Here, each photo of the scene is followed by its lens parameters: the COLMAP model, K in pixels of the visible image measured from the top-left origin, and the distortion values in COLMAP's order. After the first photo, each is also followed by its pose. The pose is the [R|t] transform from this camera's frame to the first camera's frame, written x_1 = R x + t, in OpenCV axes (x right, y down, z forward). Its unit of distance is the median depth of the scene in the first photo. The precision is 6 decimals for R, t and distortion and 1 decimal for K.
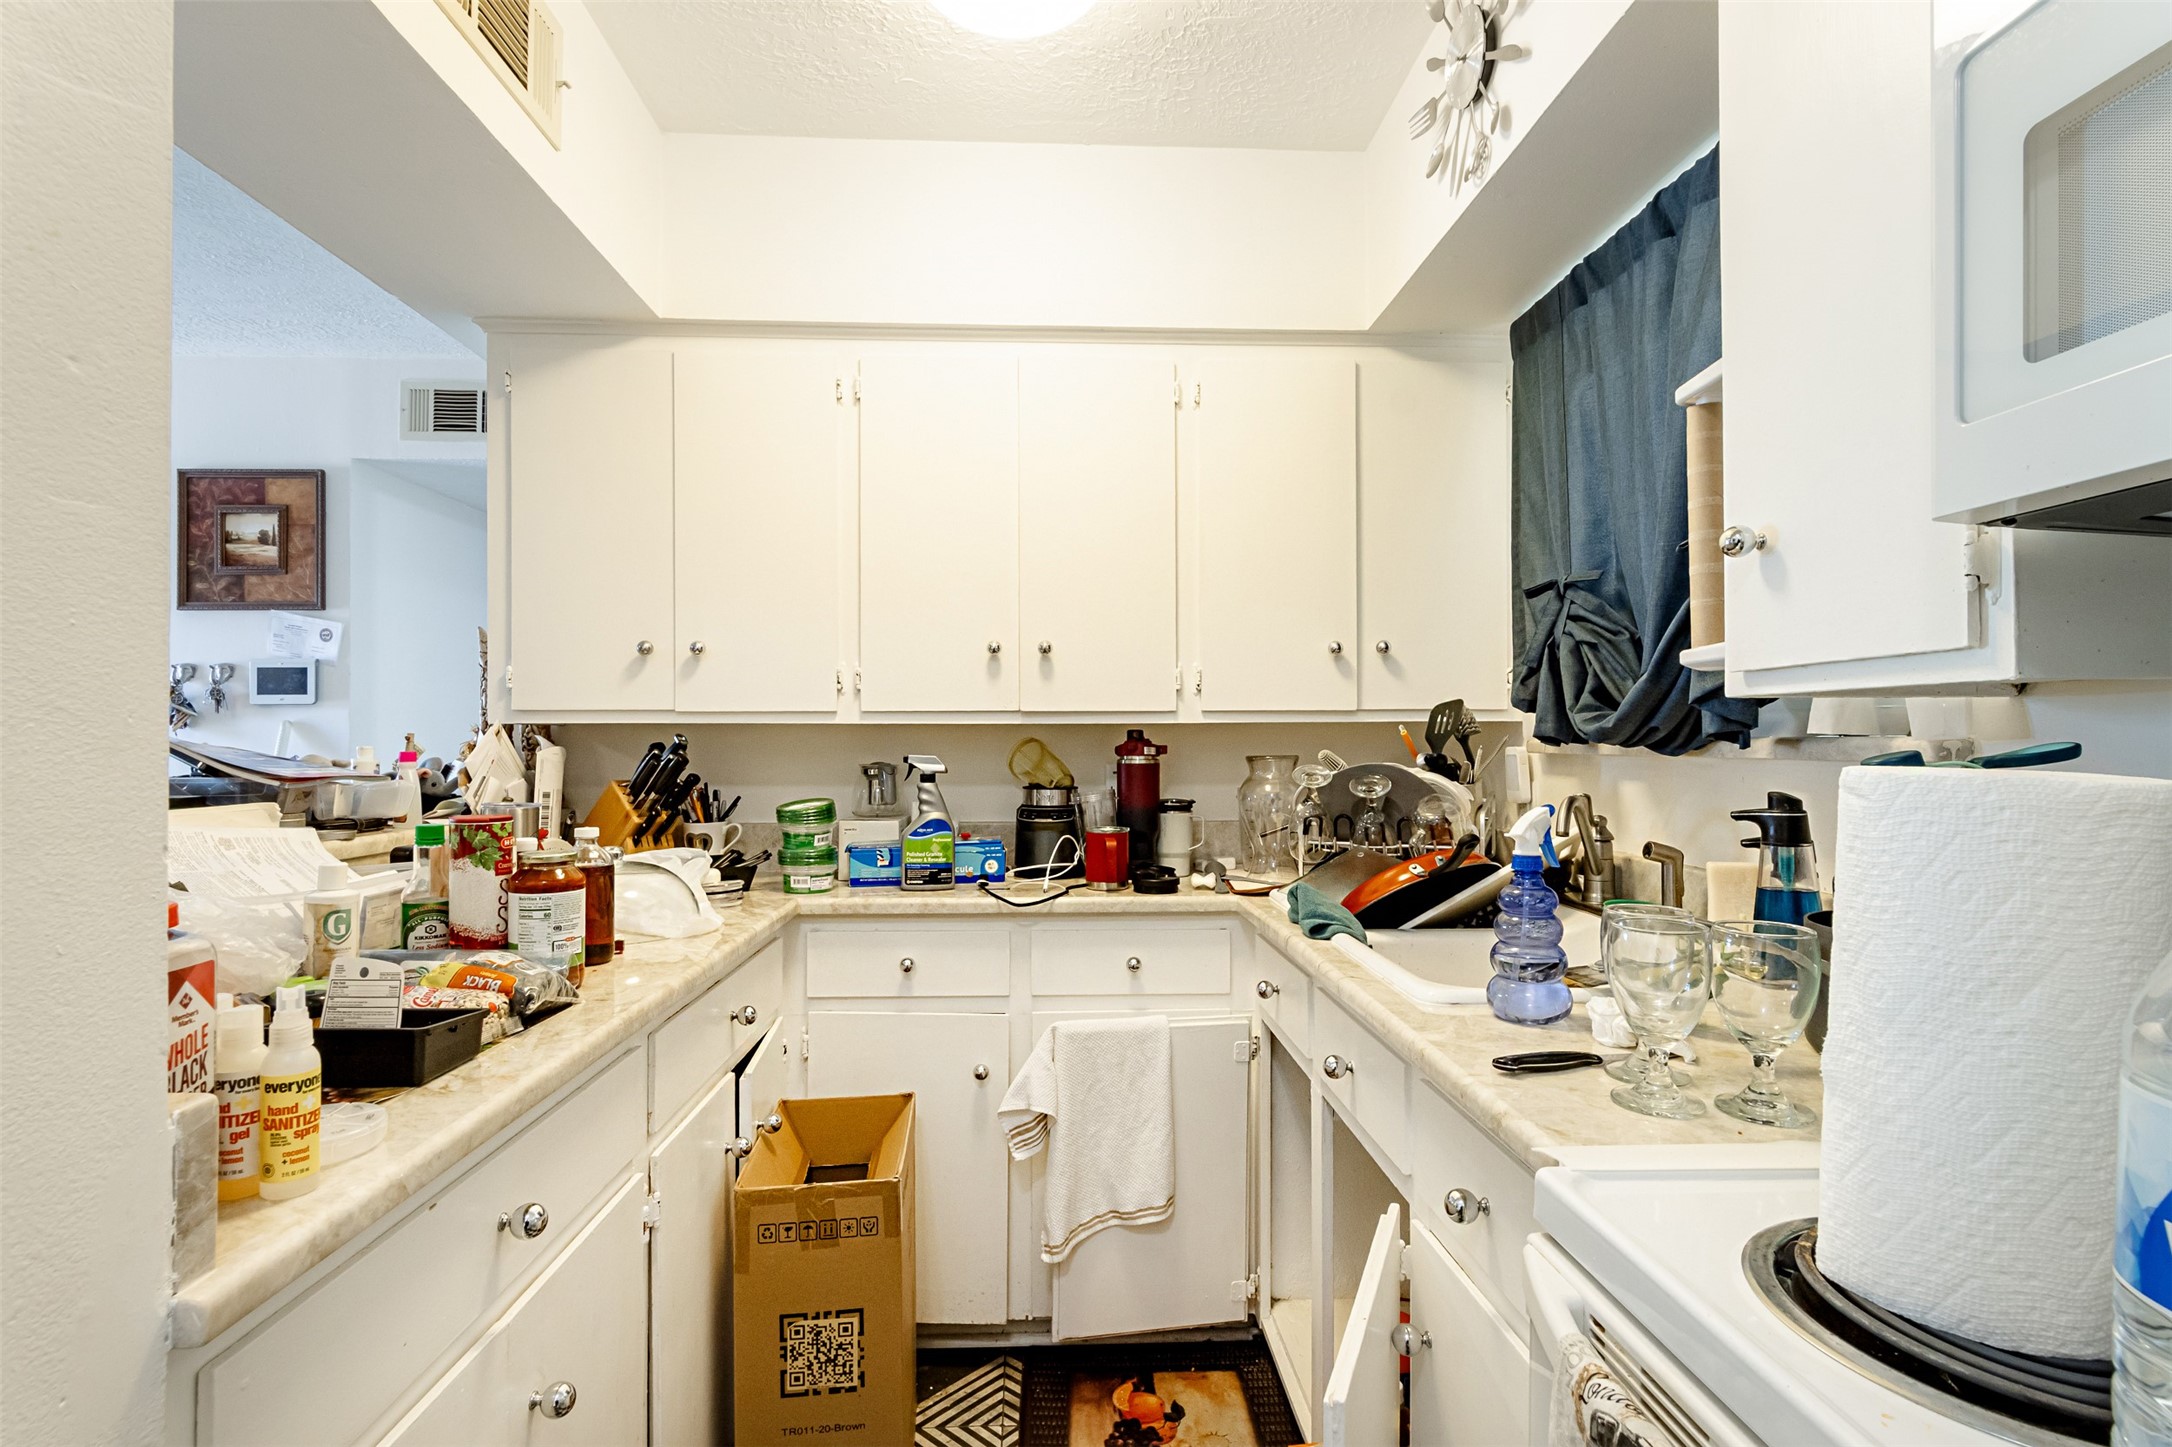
lens RADIAL K [[1037.9, 0, 1137.9], [0, 1037.9, 729.2], [0, 0, 1]] dist [-0.000445, 0.000182]
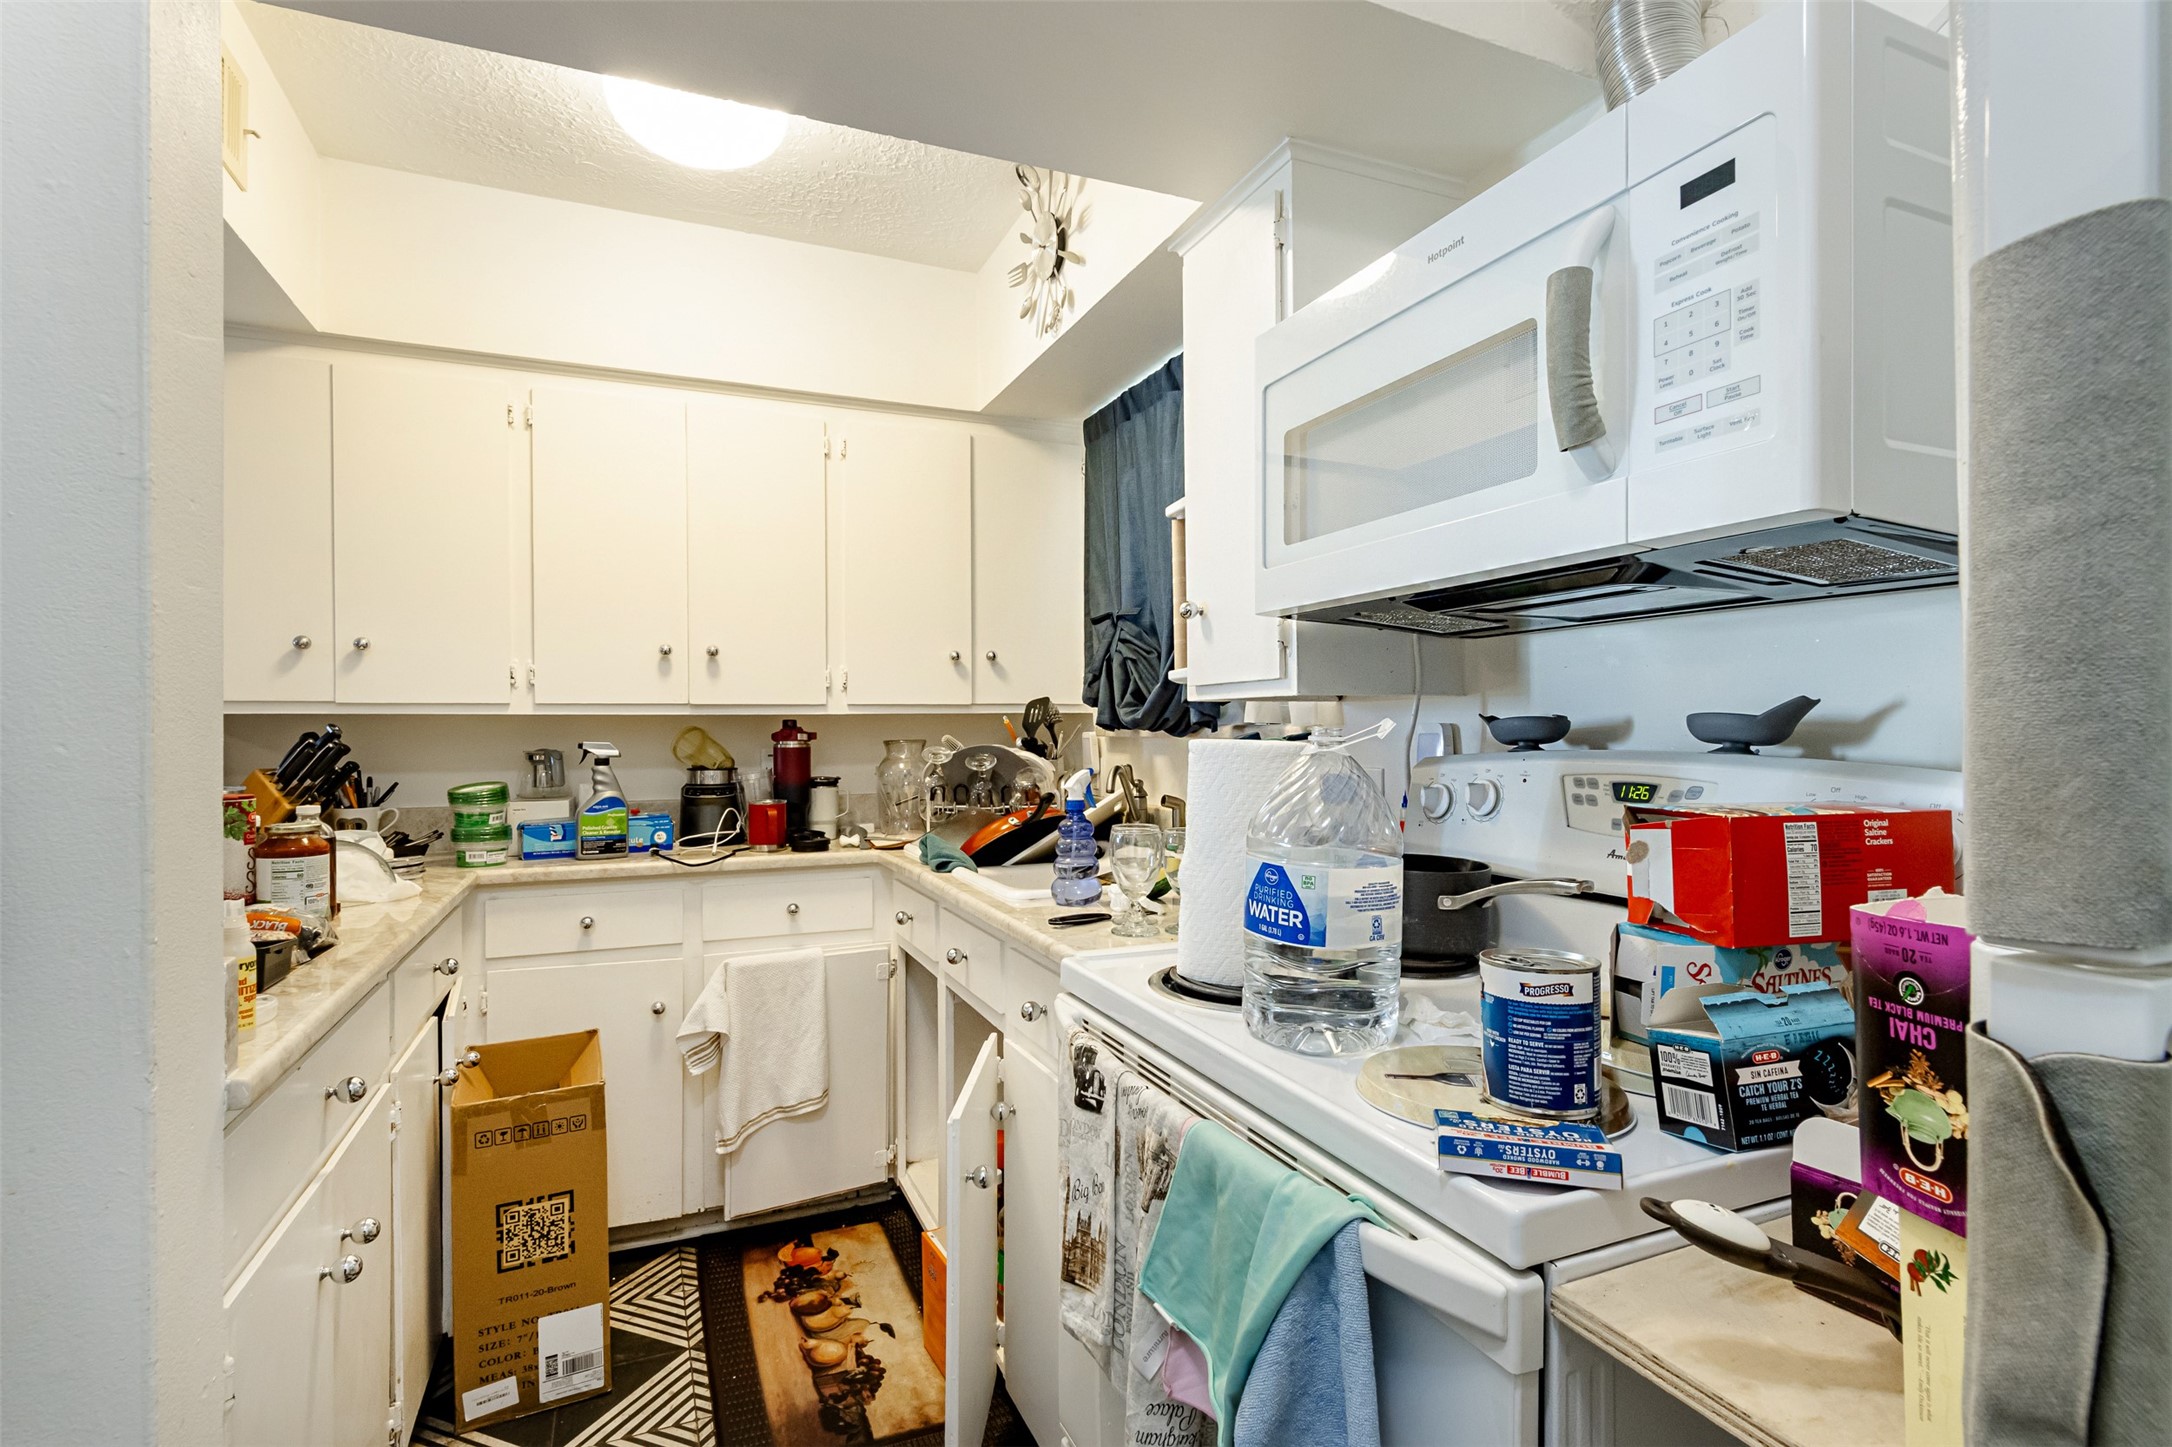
lens RADIAL K [[1037.9, 0, 1137.9], [0, 1037.9, 729.2], [0, 0, 1]] dist [-0.000445, 0.000182]
pose [[0.935999, -0.004238, 0.351977, -0.056210], [-0.000066, 0.999925, 0.012217, -0.003444], [-0.352002, -0.011458, 0.935929, -0.315078]]
